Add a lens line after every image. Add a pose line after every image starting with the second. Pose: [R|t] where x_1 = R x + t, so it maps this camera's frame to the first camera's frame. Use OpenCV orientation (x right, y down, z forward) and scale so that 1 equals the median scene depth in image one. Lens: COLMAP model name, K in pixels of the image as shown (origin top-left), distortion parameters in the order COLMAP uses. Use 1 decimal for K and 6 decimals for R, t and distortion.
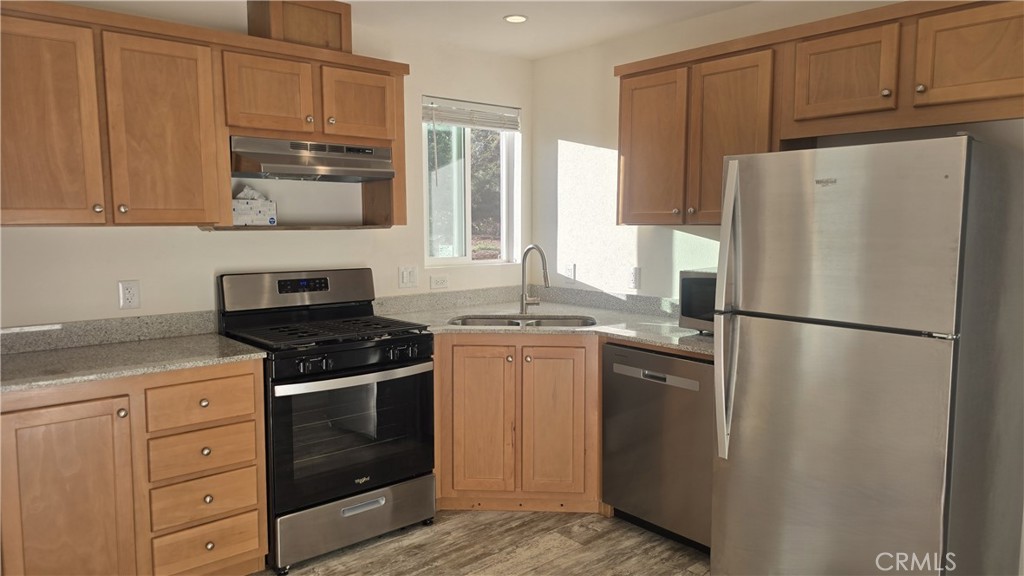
lens RADIAL K [[684.6, 0, 517.2], [0, 684.6, 283.1], [0, 0, 1]] dist [0.054057, -0.051524]
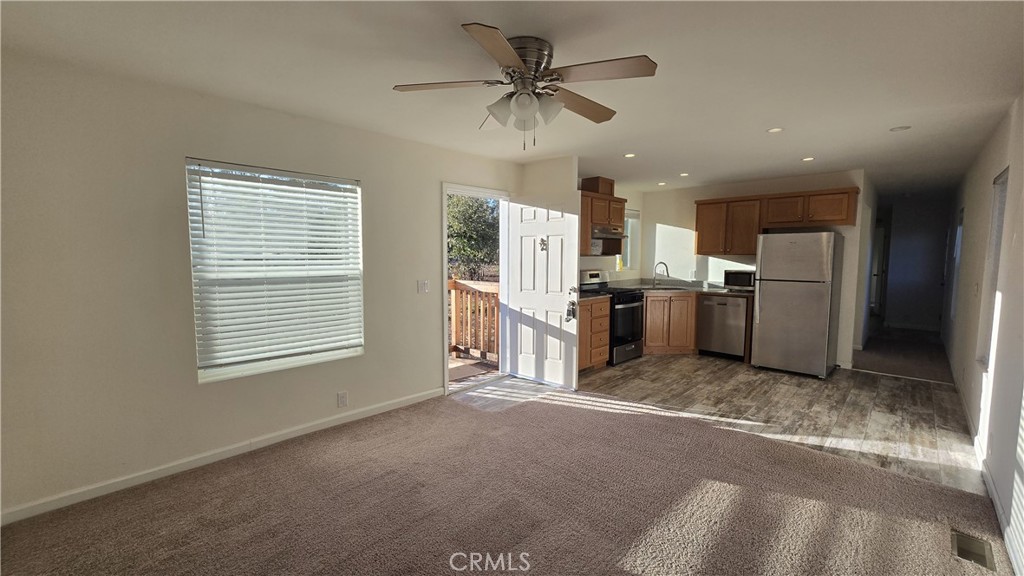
lens RADIAL K [[416.4, 0, 514.5], [0, 416.4, 287.2], [0, 0, 1]] dist [-0.002074, -0.000197]
pose [[0.996238, -0.005325, 0.086500, -0.835891], [0.006459, 0.999897, -0.012844, 0.074852], [-0.086423, 0.013354, 0.996169, -0.739416]]
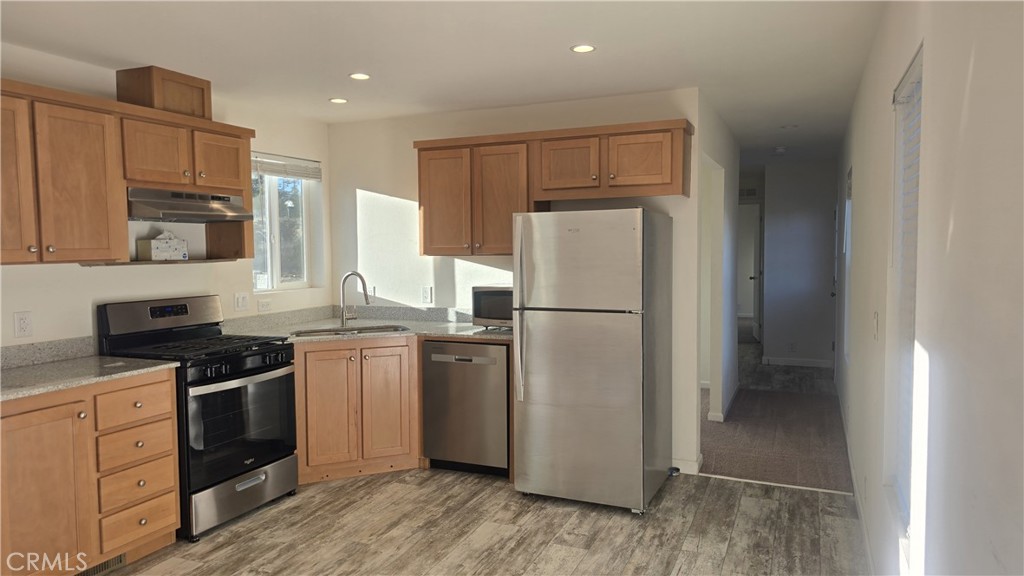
lens RADIAL K [[684.6, 0, 511.7], [0, 684.6, 285.7], [0, 0, 1]] dist [0.054057, -0.051524]
pose [[0.902489, -0.034001, 0.429369, -0.304687], [0.050512, 0.998355, -0.027114, 0.023191], [-0.427741, 0.046158, 0.902722, -0.338370]]
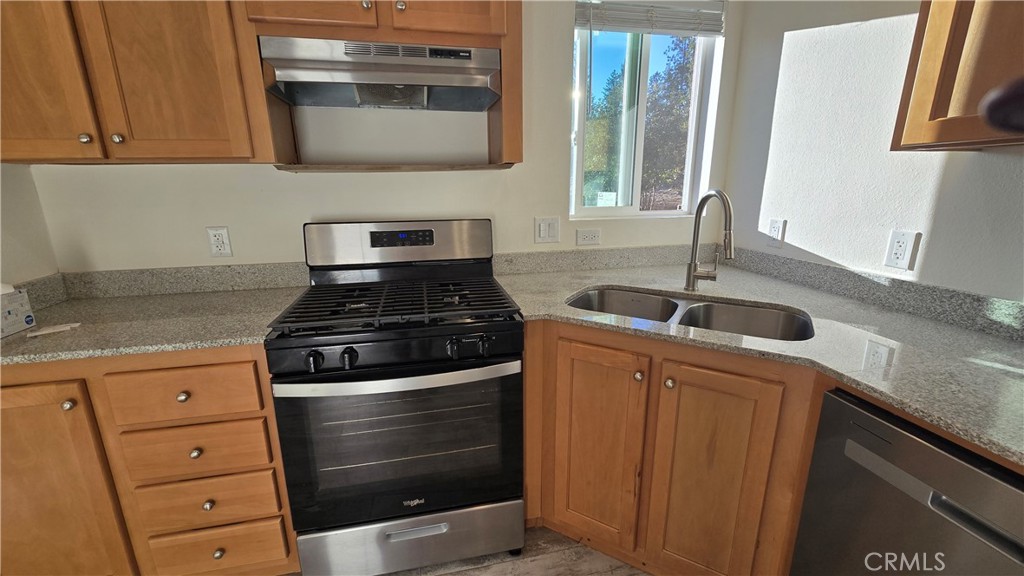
lens RADIAL K [[416.4, 0, 513.5], [0, 416.4, 289.8], [0, 0, 1]] dist [-0.002074, -0.000197]
pose [[0.880821, 0.111169, -0.460213, 0.056010], [-0.034391, 0.984498, 0.171993, -0.028301], [0.472199, -0.135667, 0.870989, 0.642329]]
